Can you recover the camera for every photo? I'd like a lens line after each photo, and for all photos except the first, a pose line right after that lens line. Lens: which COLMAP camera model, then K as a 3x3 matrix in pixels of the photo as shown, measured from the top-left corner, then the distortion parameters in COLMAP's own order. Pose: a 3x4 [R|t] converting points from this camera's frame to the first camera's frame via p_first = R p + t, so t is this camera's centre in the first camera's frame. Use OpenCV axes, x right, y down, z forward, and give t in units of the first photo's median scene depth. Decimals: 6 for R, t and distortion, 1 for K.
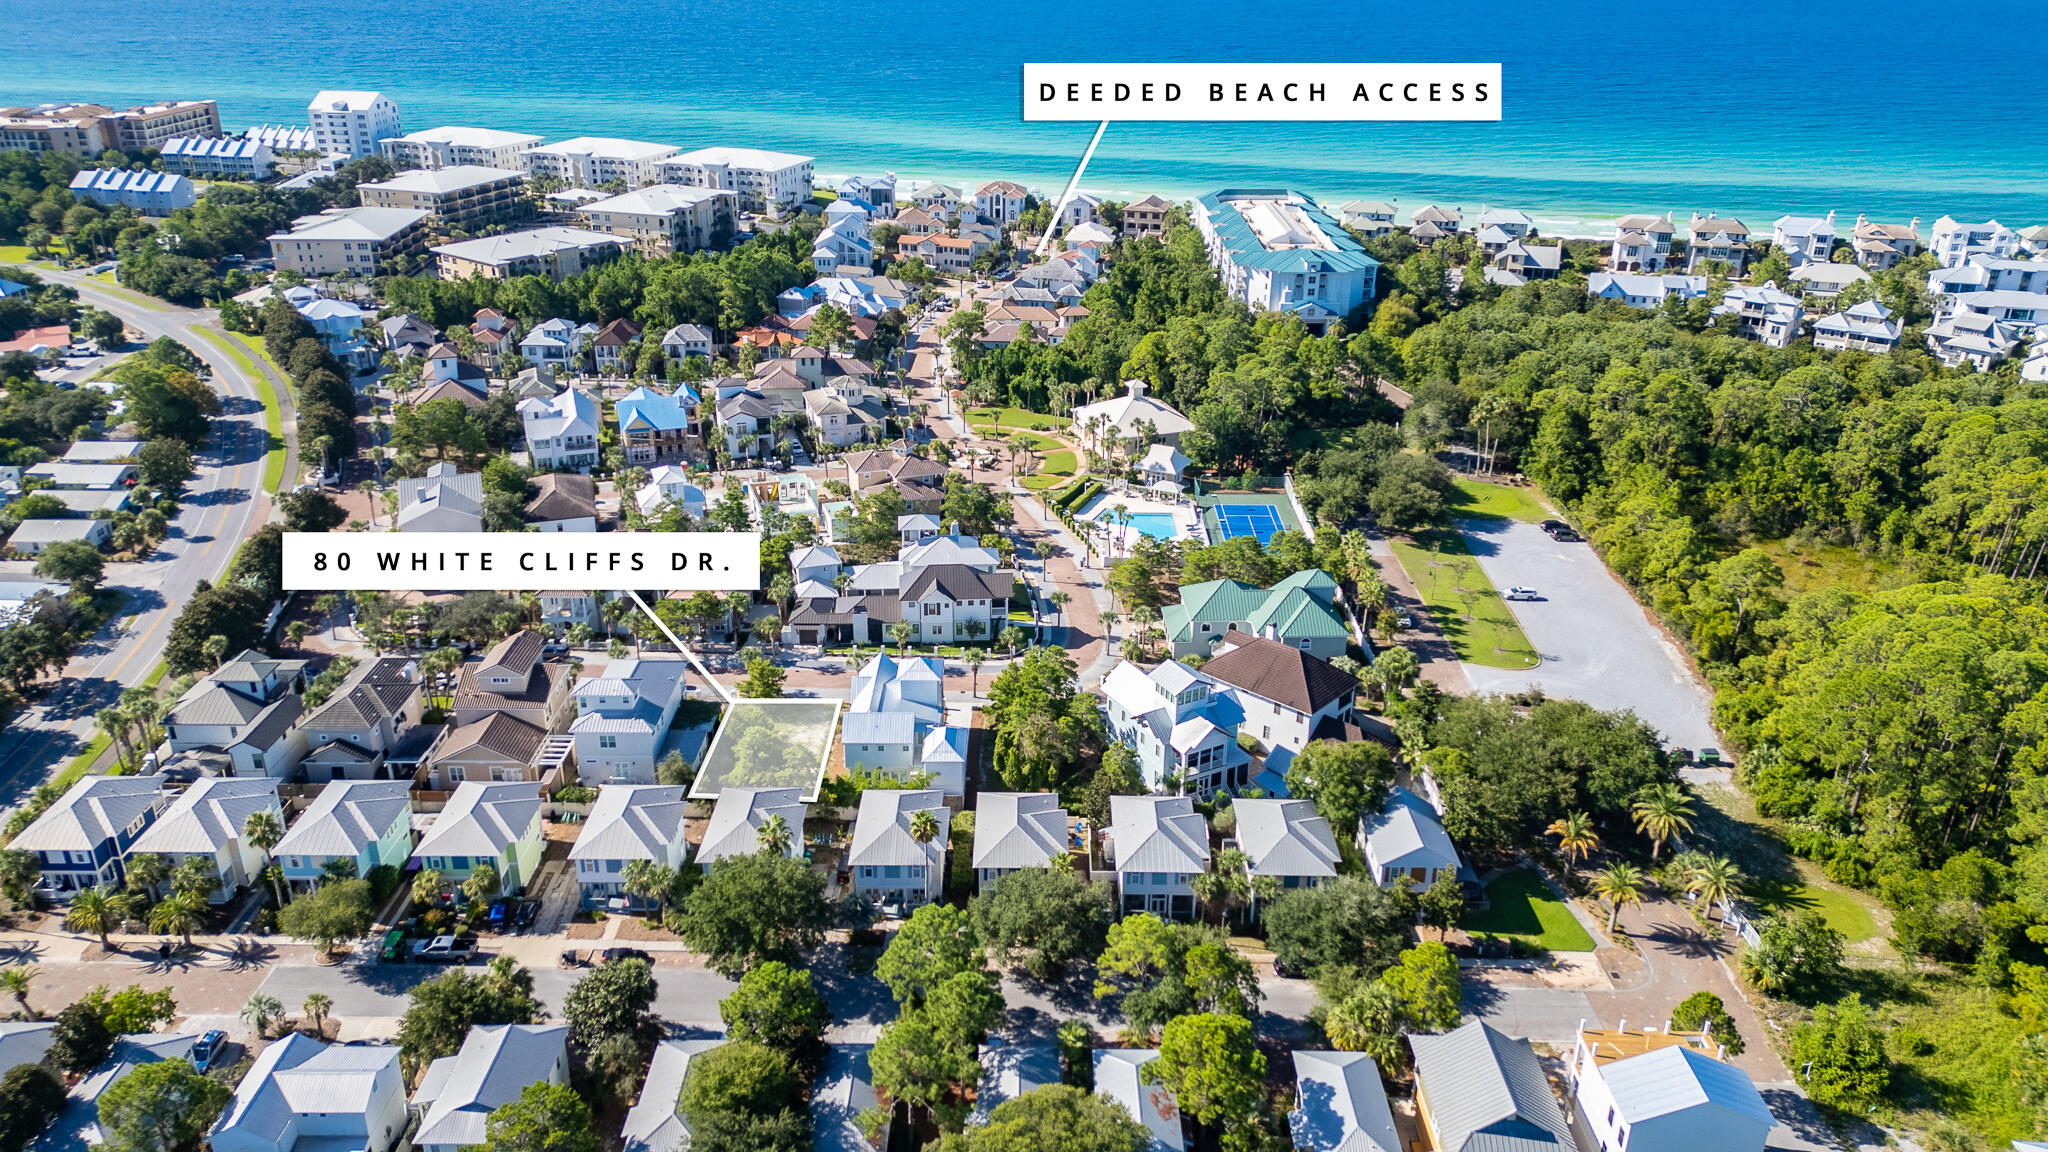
lens RADIAL K [[1374.4, 0, 1024.0], [0, 1374.4, 576.0], [0, 0, 1]] dist [0.049090, -0.053801]
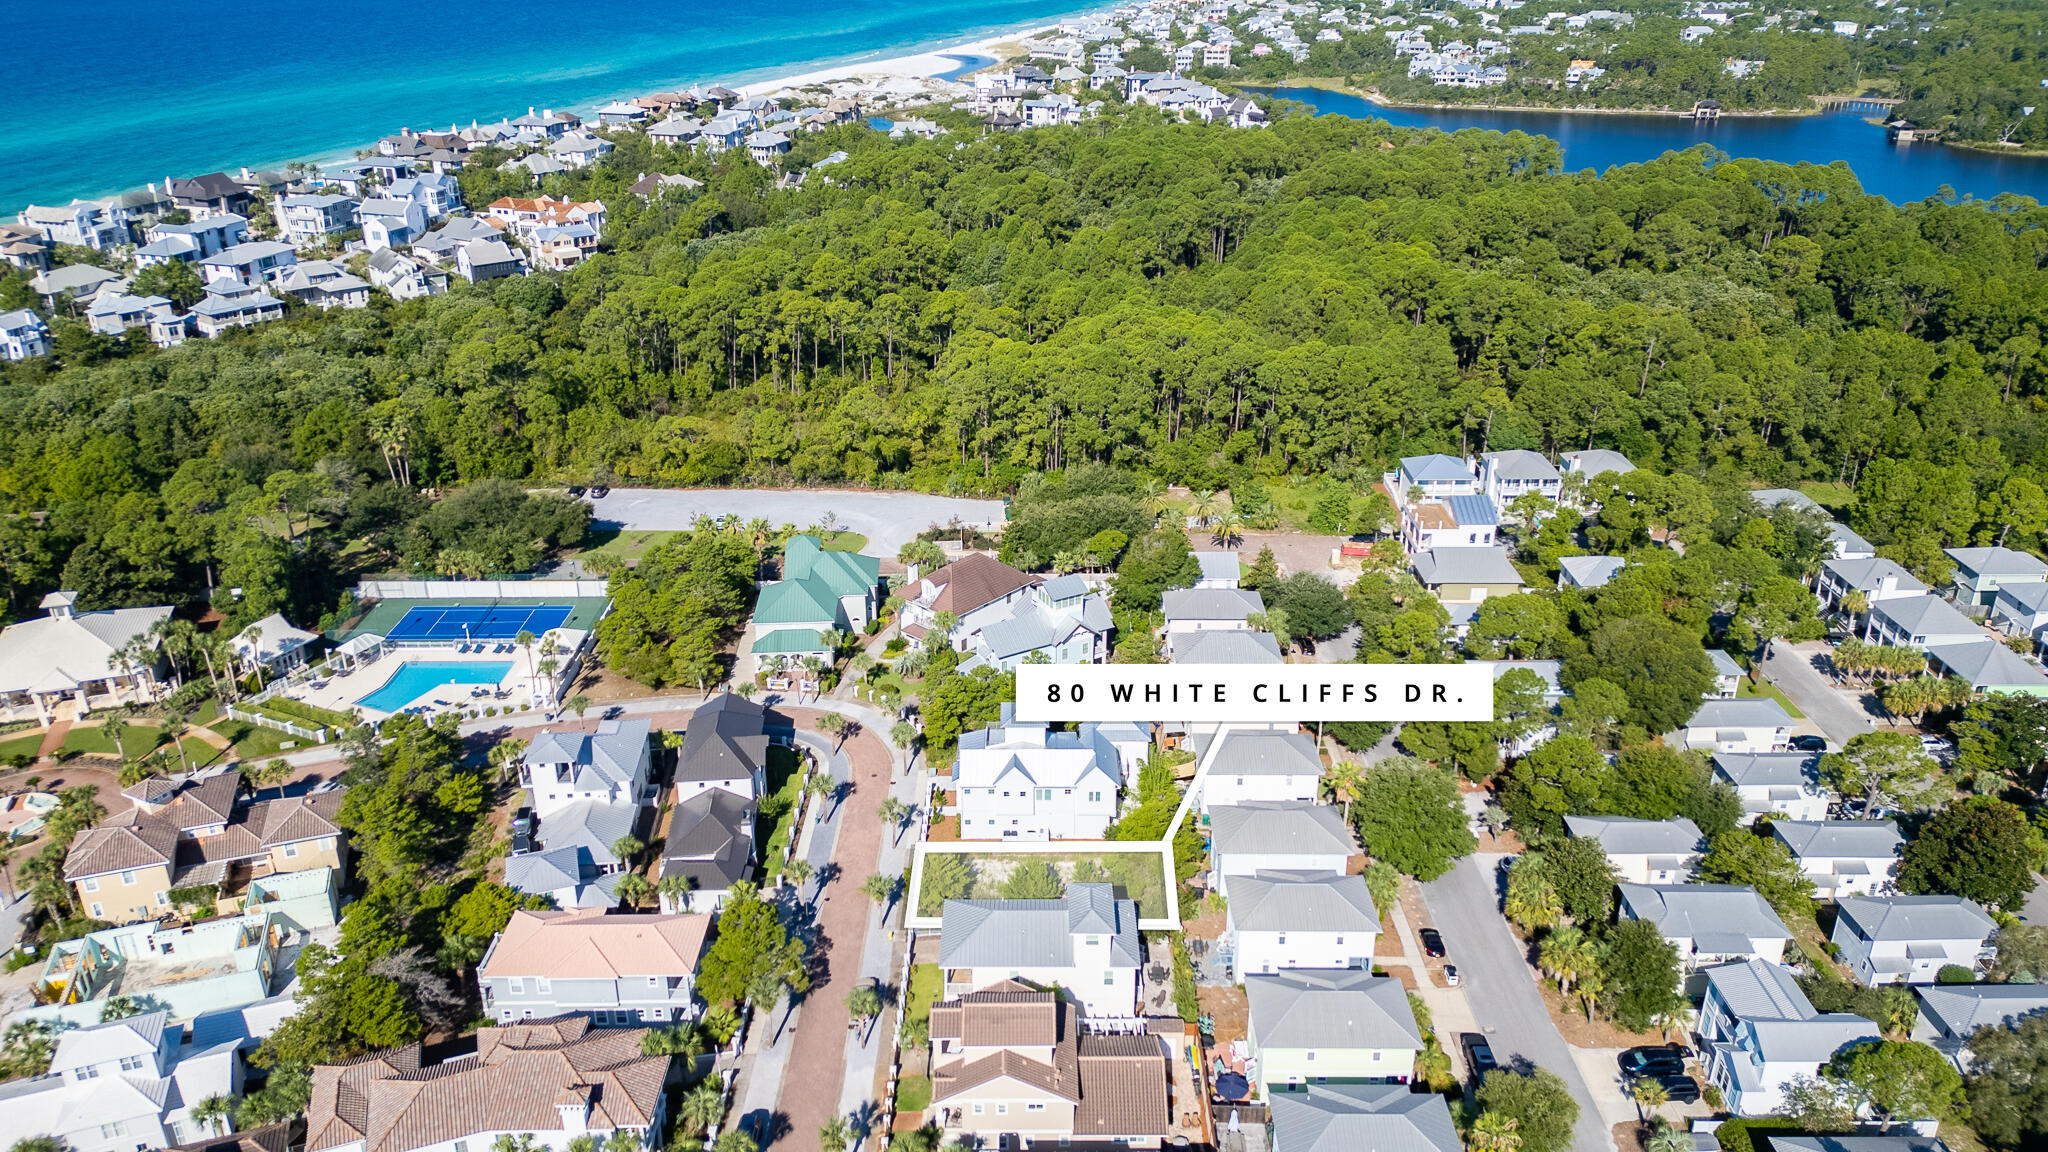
lens RADIAL K [[1422.3, 0, 1024.0], [0, 1422.3, 576.0], [0, 0, 1]] dist [0.048510, -0.056617]
pose [[-0.019336, -0.413830, 0.910149, -0.411559], [0.411452, 0.826368, 0.384478, -0.172087], [-0.911226, 0.381917, 0.154292, 0.377384]]
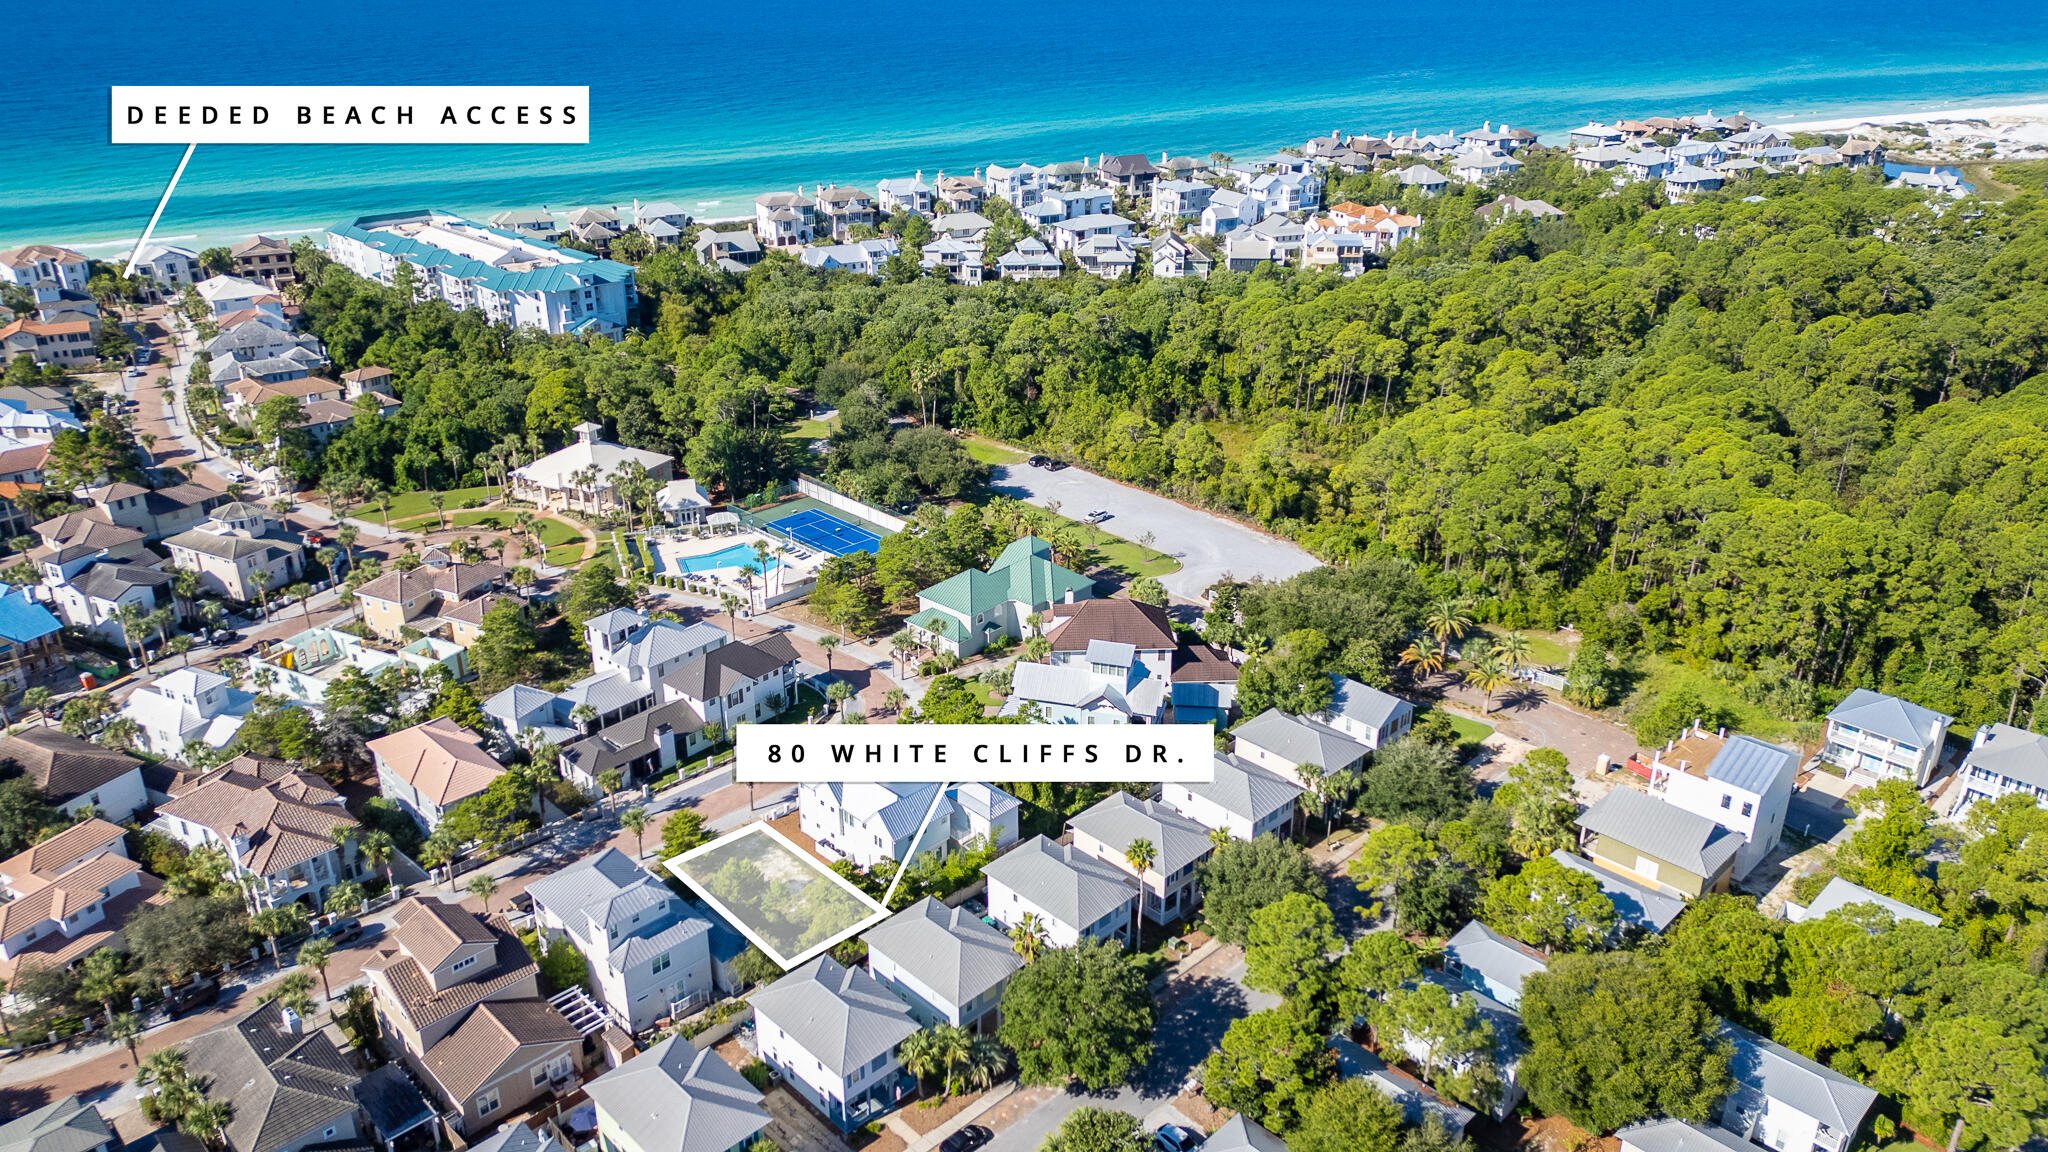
lens RADIAL K [[1422.3, 0, 1024.0], [0, 1422.3, 576.0], [0, 0, 1]] dist [0.048510, -0.056617]
pose [[0.703000, -0.289935, 0.649406, -0.265414], [0.295614, 0.949634, 0.103965, -0.047196], [-0.646841, 0.118886, 0.753301, 0.104955]]
